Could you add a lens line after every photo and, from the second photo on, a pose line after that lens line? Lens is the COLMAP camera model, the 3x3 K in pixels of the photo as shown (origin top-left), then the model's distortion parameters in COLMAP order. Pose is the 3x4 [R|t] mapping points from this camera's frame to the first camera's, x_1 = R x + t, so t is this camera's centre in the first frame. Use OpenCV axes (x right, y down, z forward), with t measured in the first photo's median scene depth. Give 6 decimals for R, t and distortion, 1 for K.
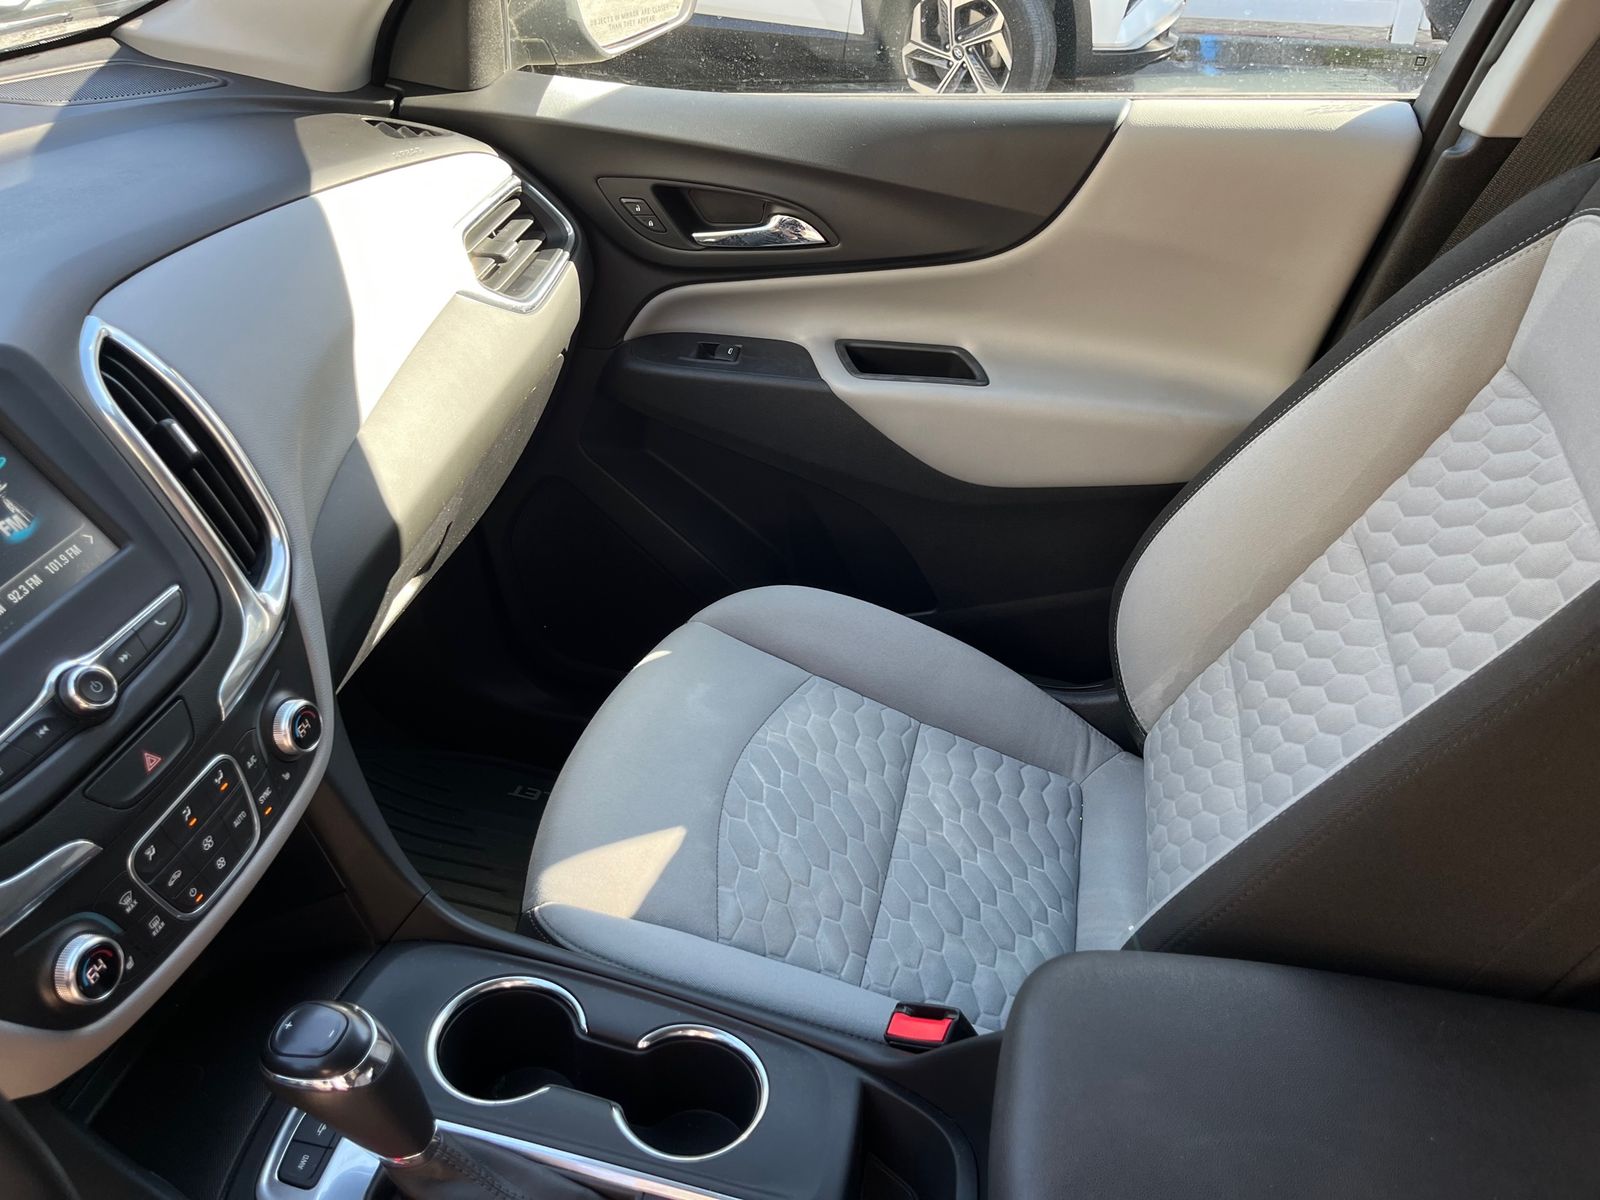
lens RADIAL K [[1183.8, 0, 789.2], [0, 1183.8, 608.5], [0, 0, 1]] dist [0.050822, -0.072492]
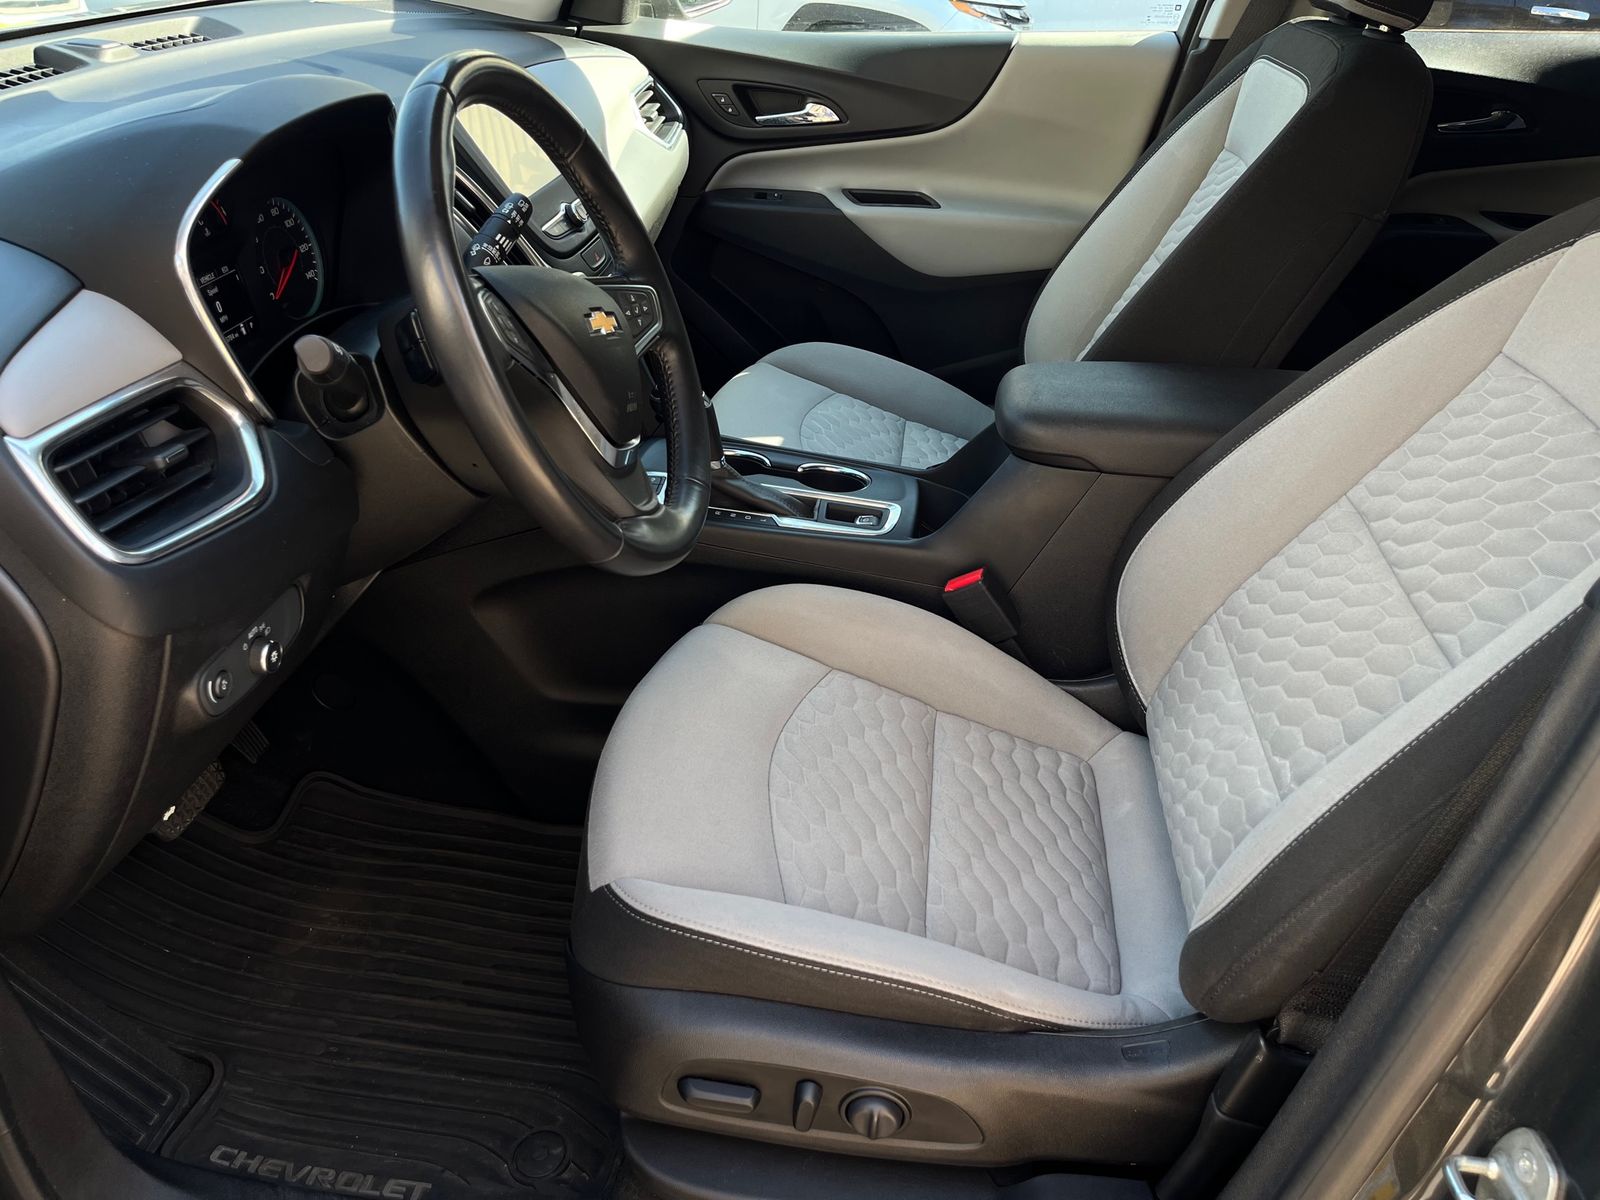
lens RADIAL K [[1183.8, 0, 789.2], [0, 1183.8, 608.5], [0, 0, 1]] dist [0.050822, -0.072492]
pose [[0.994126, -0.026331, 0.104977, -0.232519], [0.034762, 0.996244, -0.079308, 0.497157], [-0.102494, 0.082492, 0.991307, -0.571783]]
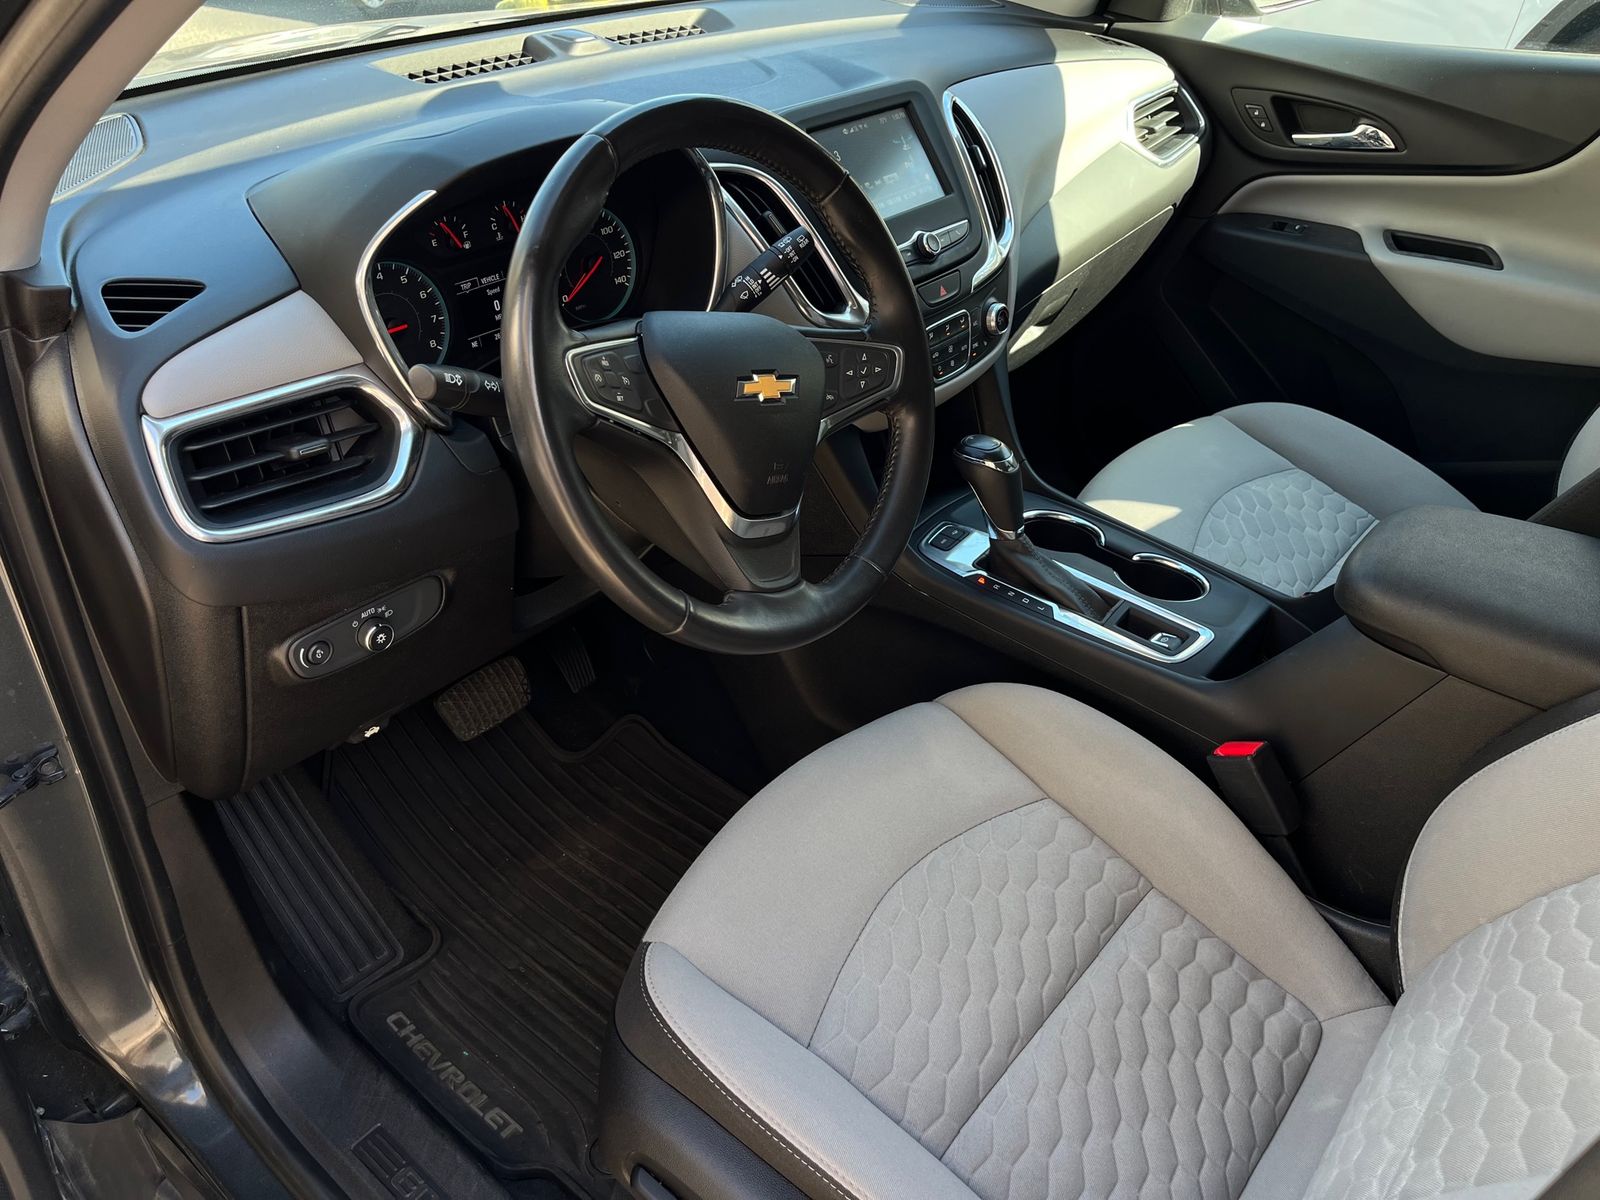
lens RADIAL K [[1202.8, 0, 800.0], [0, 1202.8, 600.0], [0, 0, 1]] dist [0.009420, 0.002969]
pose [[0.895515, 0.244858, -0.371614, 0.062059], [-0.261877, 0.965089, 0.004829, 0.362152], [0.359823, 0.092992, 0.928375, -0.473226]]
